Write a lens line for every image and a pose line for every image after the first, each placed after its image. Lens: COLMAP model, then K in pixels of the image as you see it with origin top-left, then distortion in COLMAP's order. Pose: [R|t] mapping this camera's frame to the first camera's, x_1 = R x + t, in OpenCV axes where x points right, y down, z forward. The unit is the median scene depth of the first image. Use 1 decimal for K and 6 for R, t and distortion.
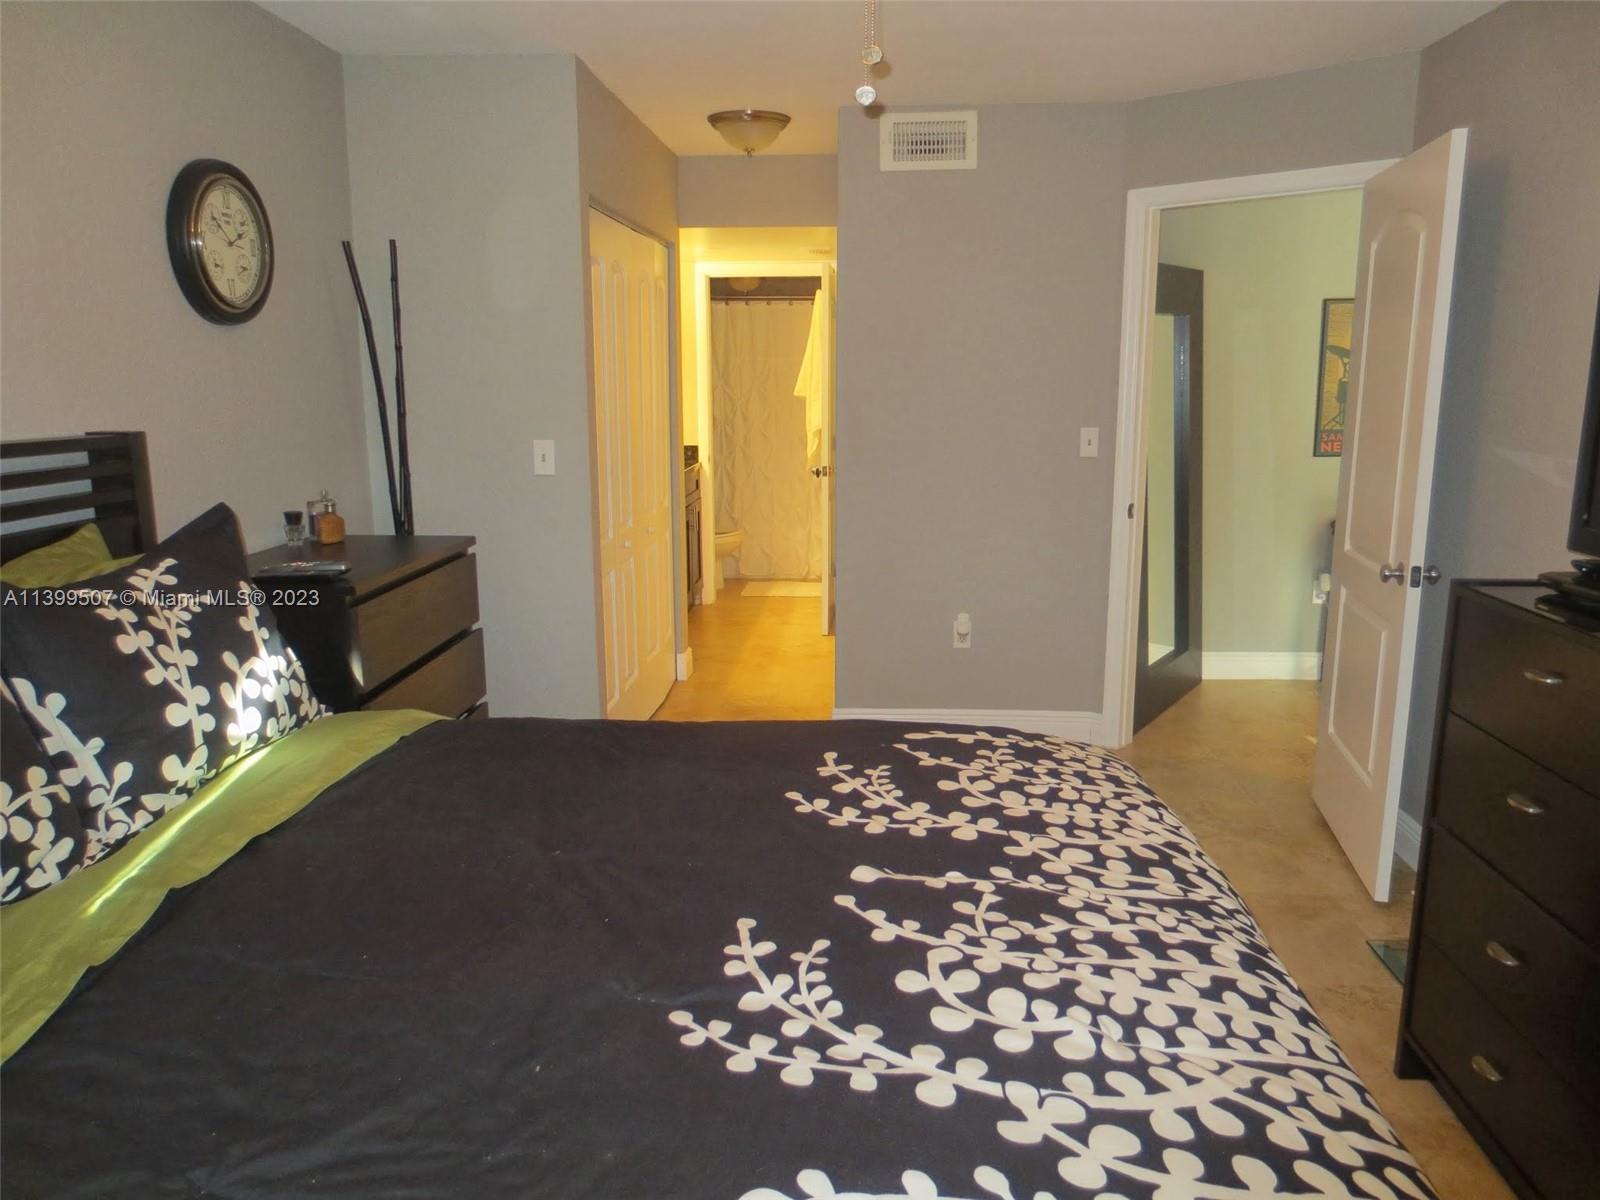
lens RADIAL K [[1135.2, 0, 824.1], [0, 1135.2, 599.1], [0, 0, 1]] dist [-0.044570, 0.000319]
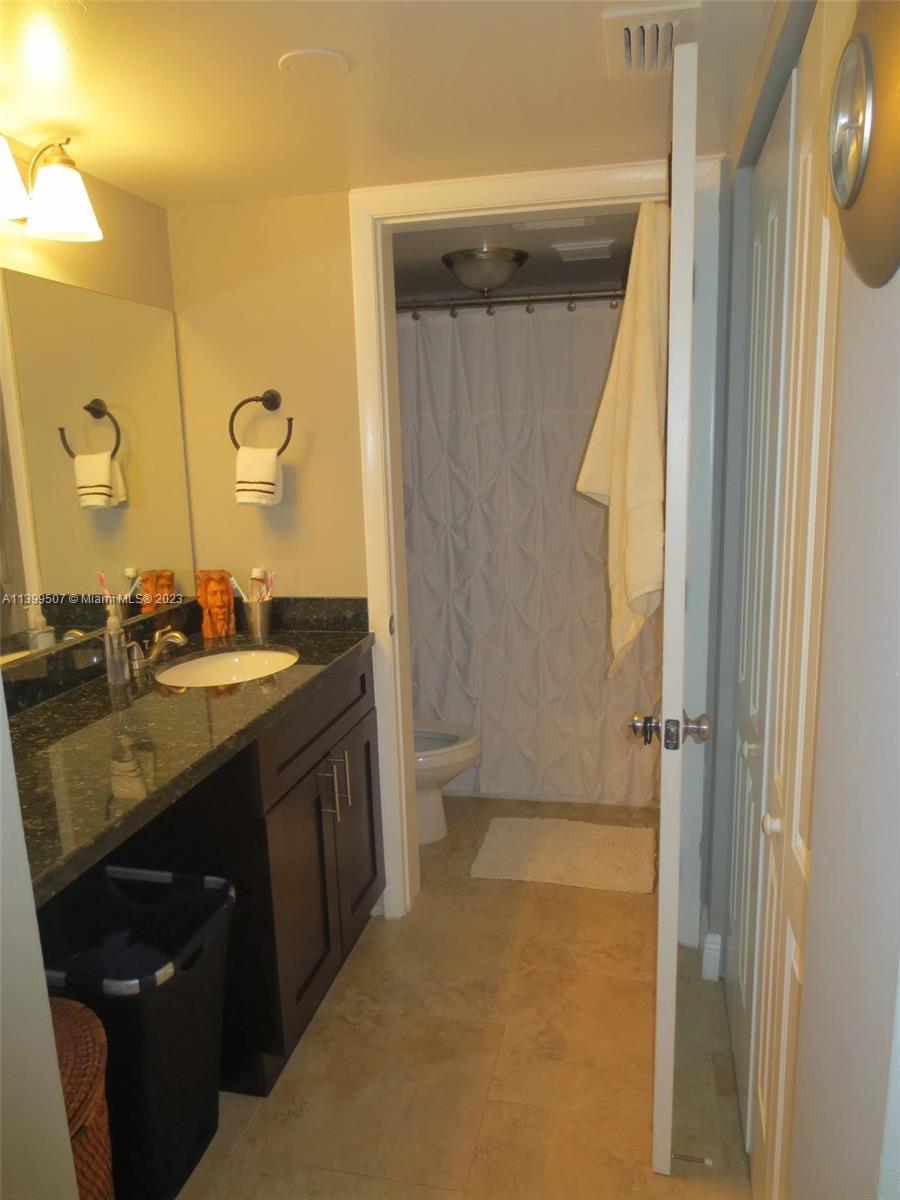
lens RADIAL K [[851.4, 0, 450.0], [0, 851.4, 600.0], [0, 0, 1]] dist [-0.044570, 0.000319]
pose [[0.984718, 0.002501, -0.174139, -0.015792], [-0.003596, 0.999976, -0.005968, -0.118938], [0.174120, 0.006503, 0.984703, 0.589064]]
